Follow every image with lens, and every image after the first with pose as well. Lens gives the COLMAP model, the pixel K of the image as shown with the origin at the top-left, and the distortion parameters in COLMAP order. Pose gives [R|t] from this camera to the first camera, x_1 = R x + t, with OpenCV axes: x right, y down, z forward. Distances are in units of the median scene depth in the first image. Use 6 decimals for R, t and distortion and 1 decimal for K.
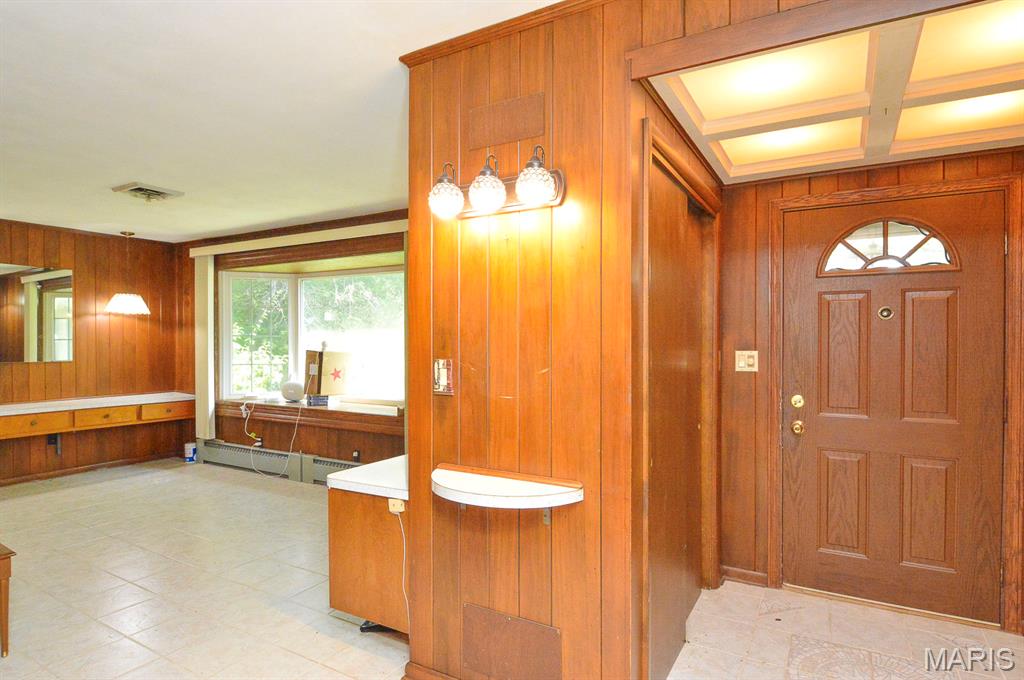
lens RADIAL K [[533.5, 0, 515.7], [0, 533.5, 345.0], [0, 0, 1]] dist [0.021745, -0.027910]
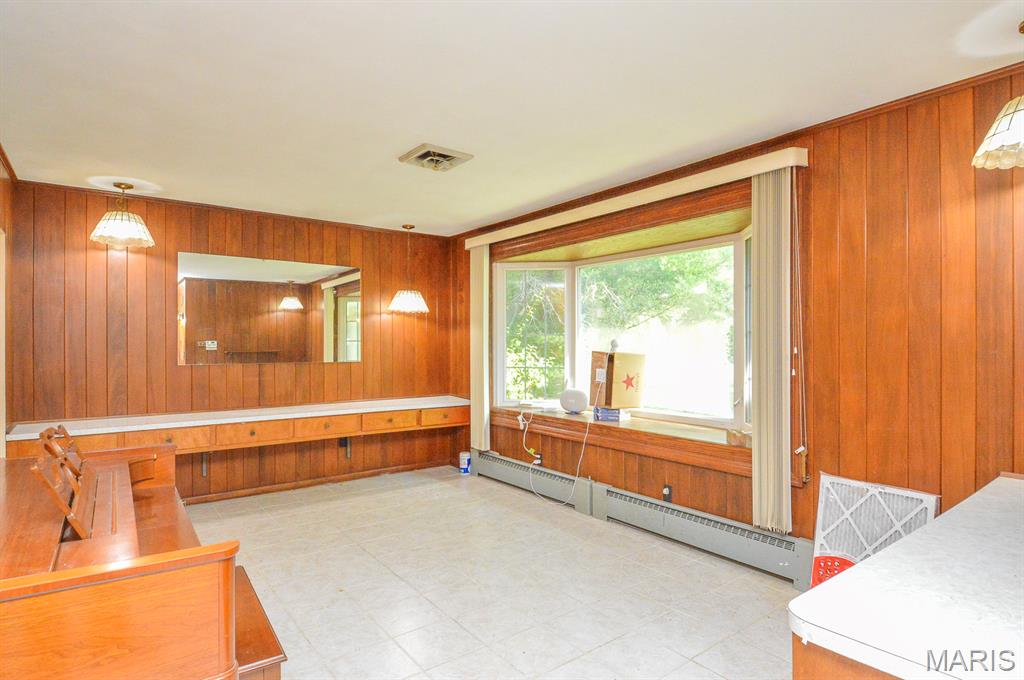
lens RADIAL K [[533.5, 0, 515.7], [0, 533.5, 345.0], [0, 0, 1]] dist [0.021745, -0.027910]
pose [[0.917485, -0.001583, -0.397767, -0.173838], [-0.000425, 0.999988, -0.004962, 0.004201], [0.397770, 0.004722, 0.917473, 0.207962]]
